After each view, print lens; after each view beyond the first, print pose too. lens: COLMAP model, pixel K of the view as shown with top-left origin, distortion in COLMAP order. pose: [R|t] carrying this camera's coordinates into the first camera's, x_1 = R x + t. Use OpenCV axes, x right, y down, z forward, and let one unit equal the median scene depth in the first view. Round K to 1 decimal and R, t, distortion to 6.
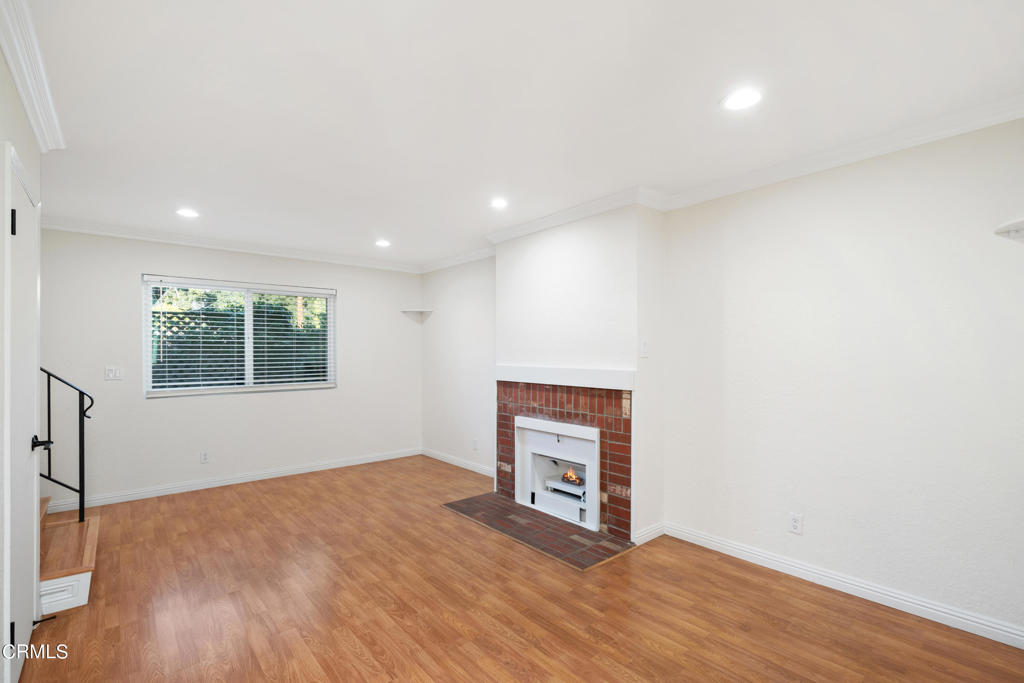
lens RADIAL K [[464.3, 0, 506.9], [0, 464.3, 345.4], [0, 0, 1]] dist [0.001146, -0.000542]
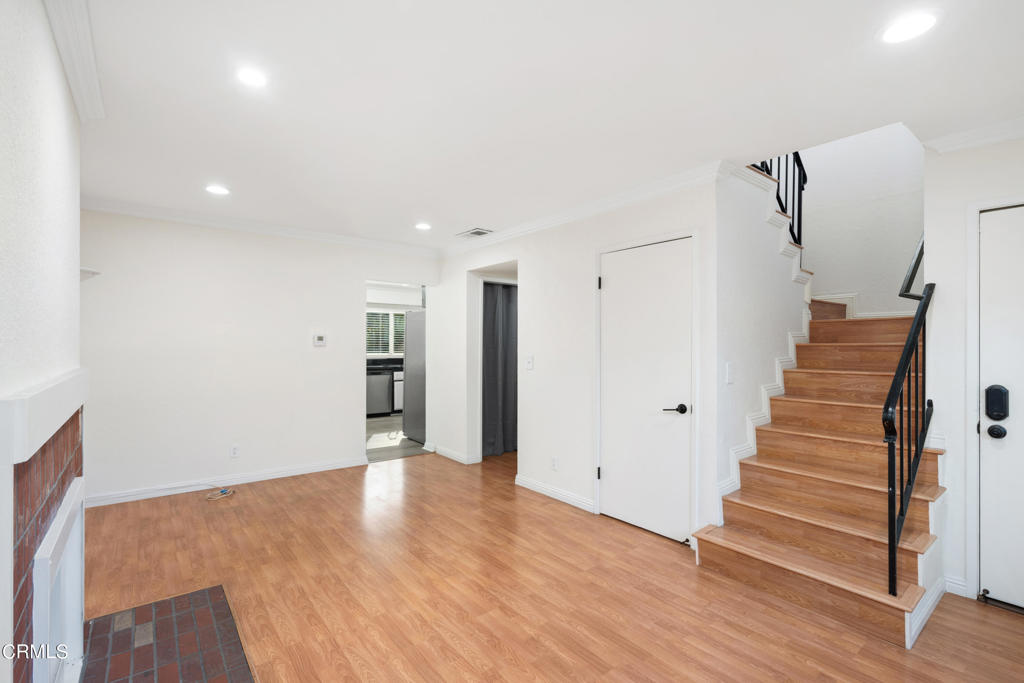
lens RADIAL K [[464.3, 0, 508.8], [0, 464.3, 346.8], [0, 0, 1]] dist [0.001146, -0.000542]
pose [[-0.999560, -0.004055, 0.029397, -0.358144], [-0.004352, 0.999940, -0.010059, 0.026927], [-0.029355, -0.010183, -0.999517, 1.623548]]
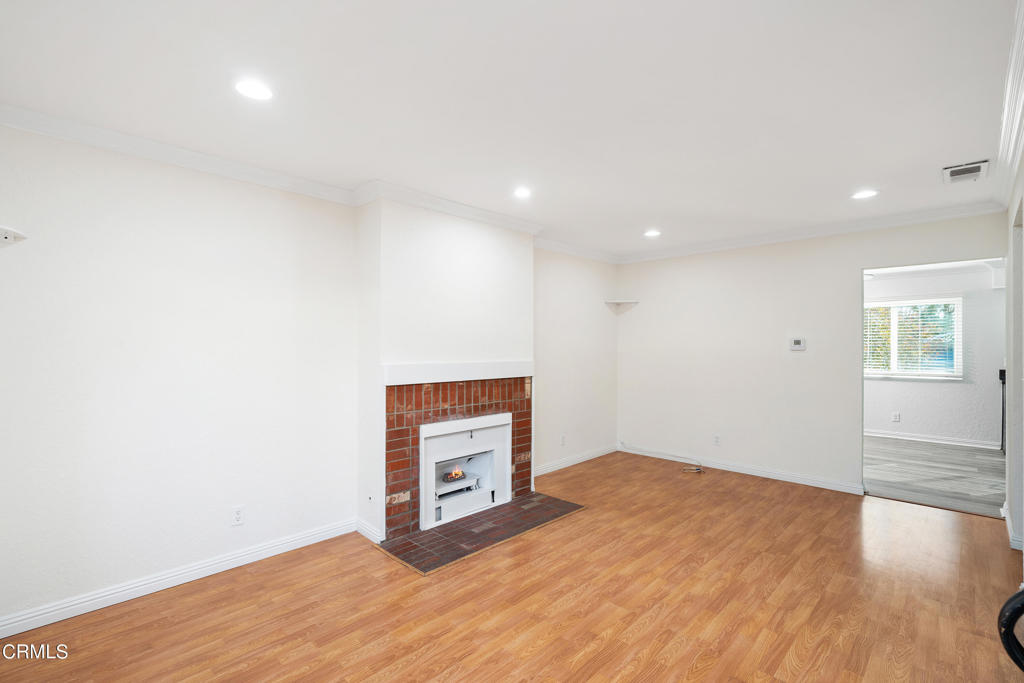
lens RADIAL K [[464.3, 0, 509.3], [0, 464.3, 343.7], [0, 0, 1]] dist [0.001146, -0.000542]
pose [[-0.093527, 0.010193, 0.995565, -1.014999], [-0.013970, 0.999836, -0.011549, 0.020921], [-0.995519, -0.014988, -0.093369, 1.167811]]
